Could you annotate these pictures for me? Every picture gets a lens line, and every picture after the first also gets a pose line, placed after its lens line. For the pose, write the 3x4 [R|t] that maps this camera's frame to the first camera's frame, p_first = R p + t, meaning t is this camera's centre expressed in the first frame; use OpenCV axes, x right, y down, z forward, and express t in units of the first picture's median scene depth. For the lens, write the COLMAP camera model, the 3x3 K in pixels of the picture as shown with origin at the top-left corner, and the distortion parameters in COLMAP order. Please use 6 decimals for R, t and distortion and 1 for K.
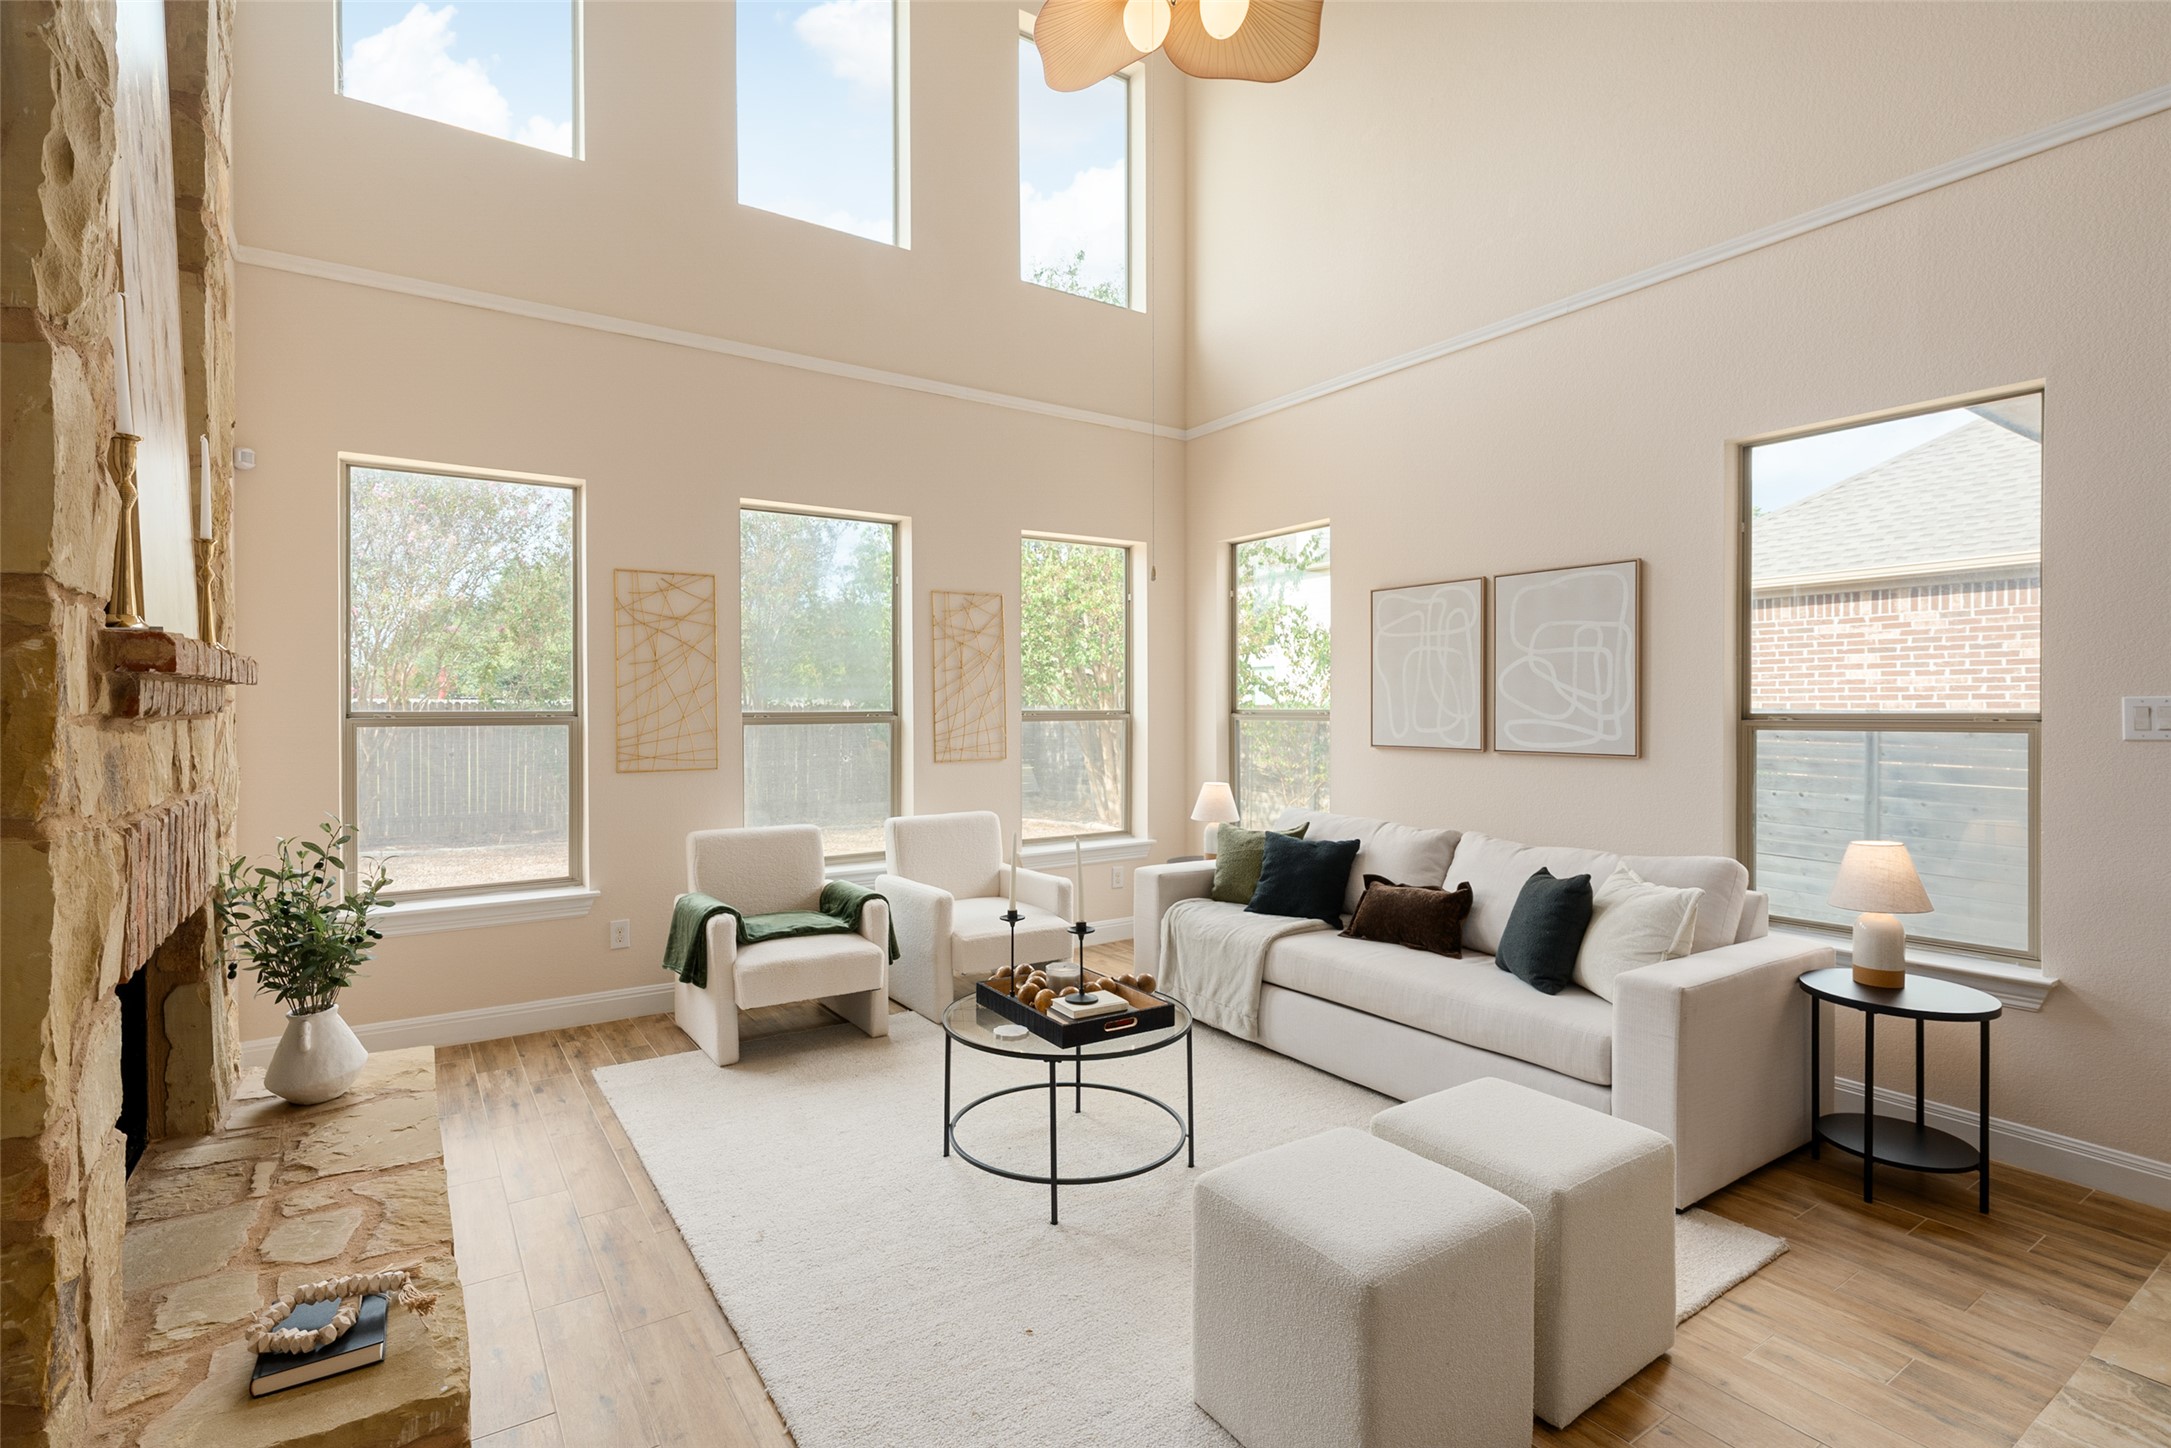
lens RADIAL K [[1038.2, 0, 1085.5], [0, 1038.2, 724.0], [0, 0, 1]] dist [0.000748, -0.000052]
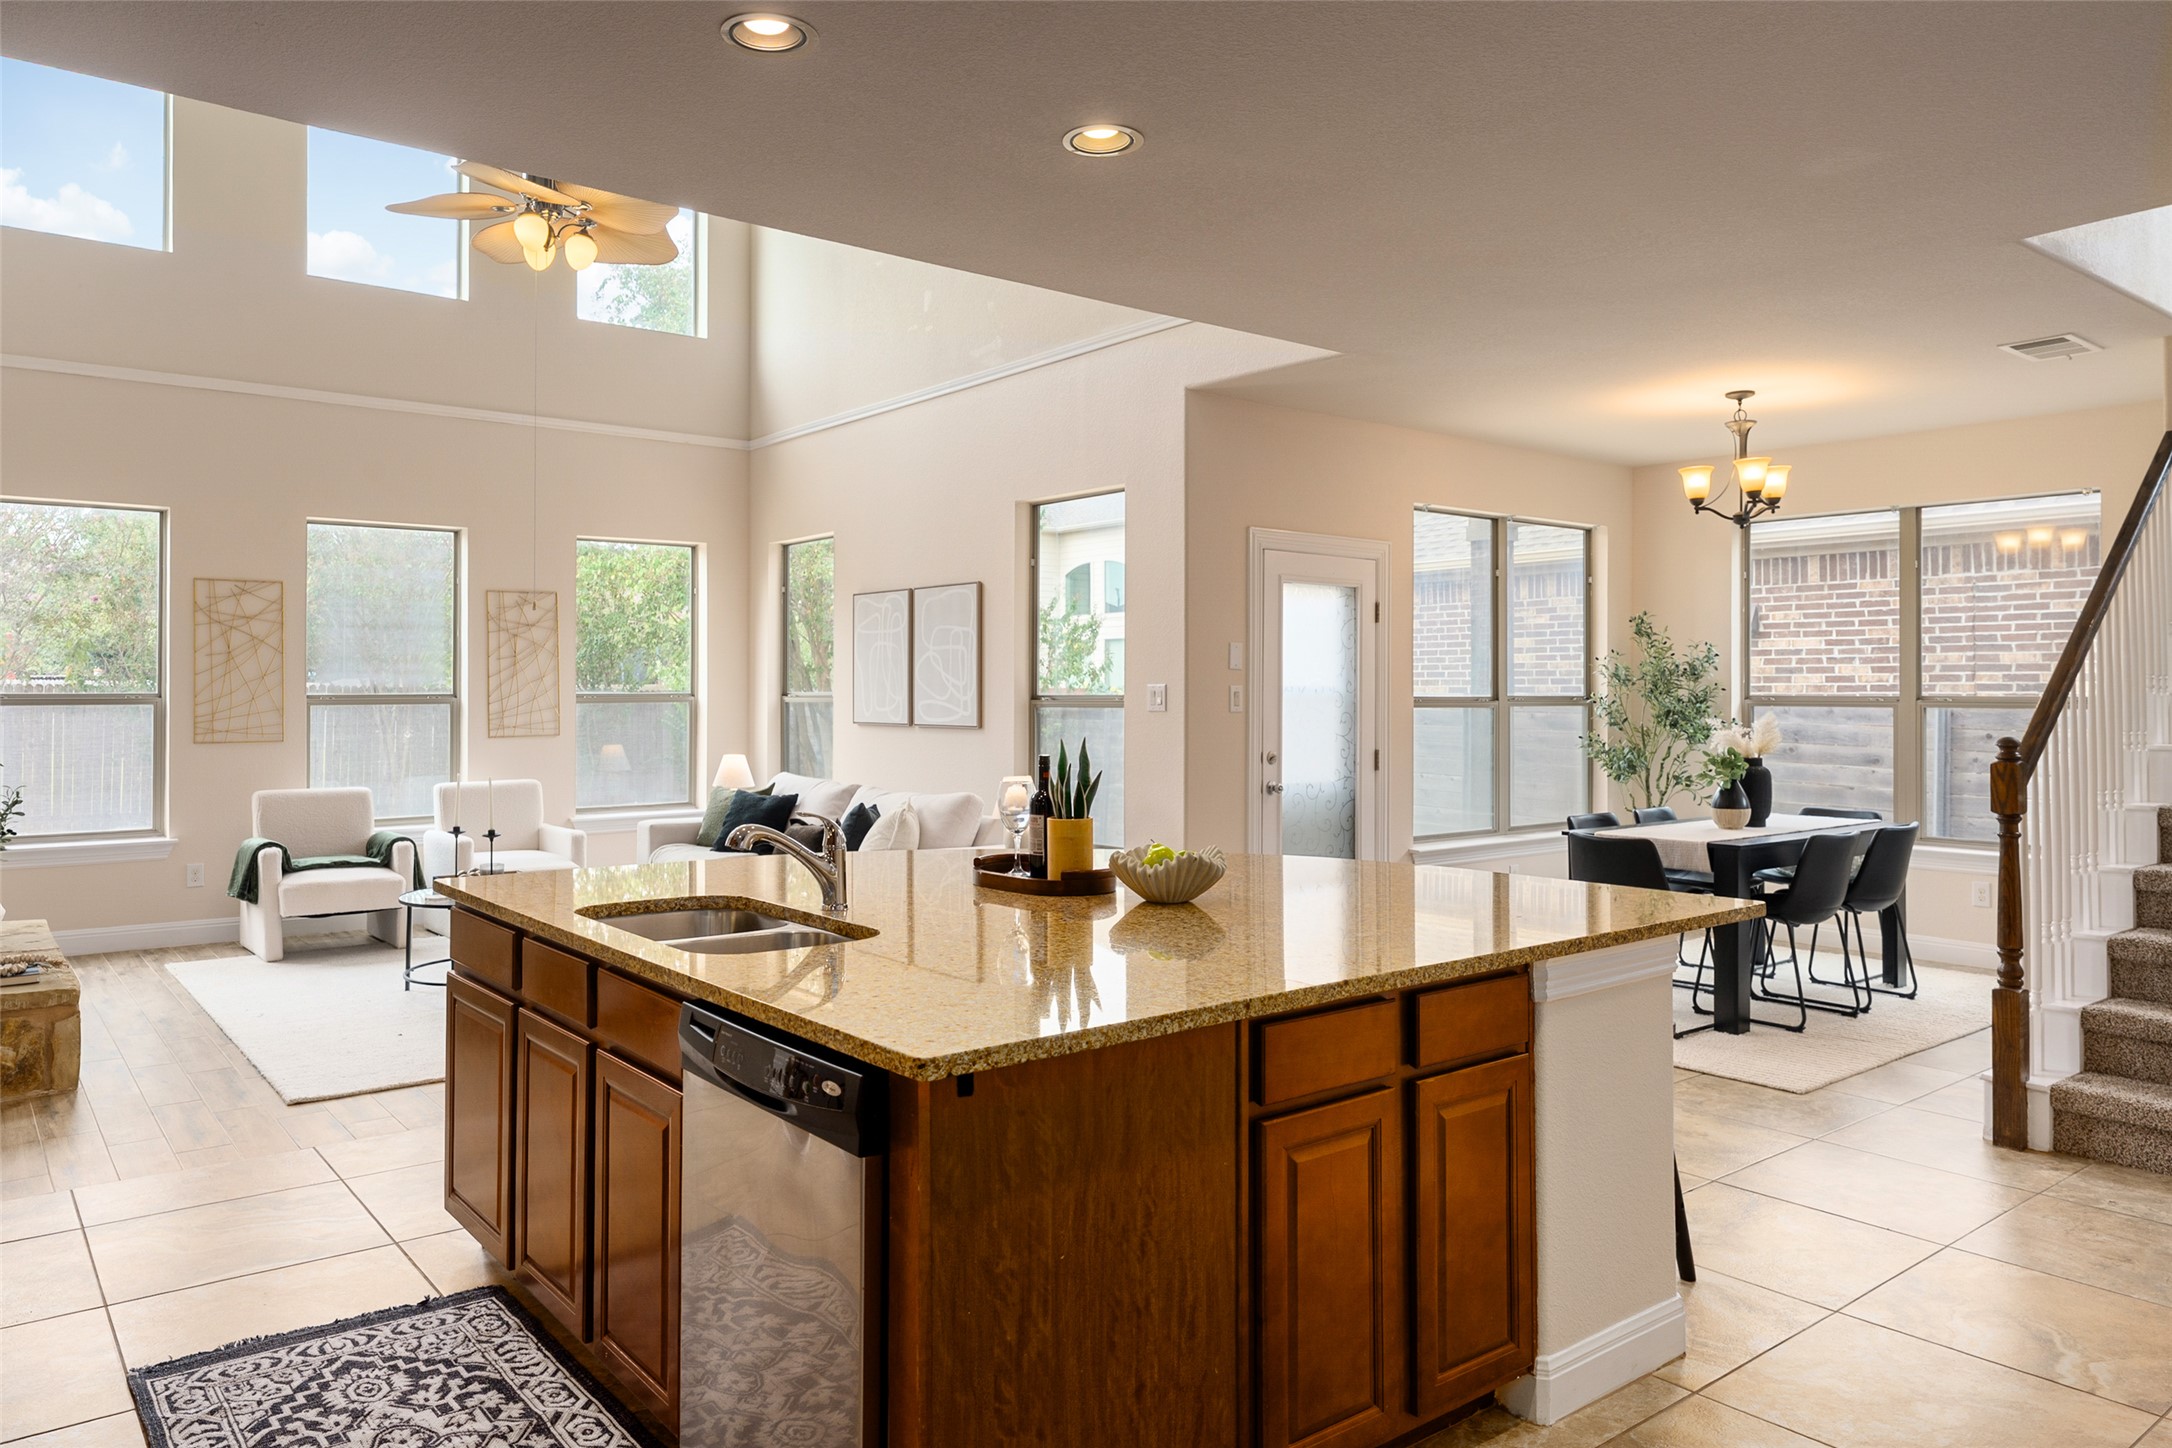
lens RADIAL K [[1453.4, 0, 1090.6], [0, 1453.4, 686.1], [0, 0, 1]] dist [0.000123, -0.003508]
pose [[0.996079, 0.000685, 0.088462, 0.442041], [0.001050, 0.999808, -0.019568, 0.013317], [-0.088459, 0.019585, 0.995887, -0.787287]]
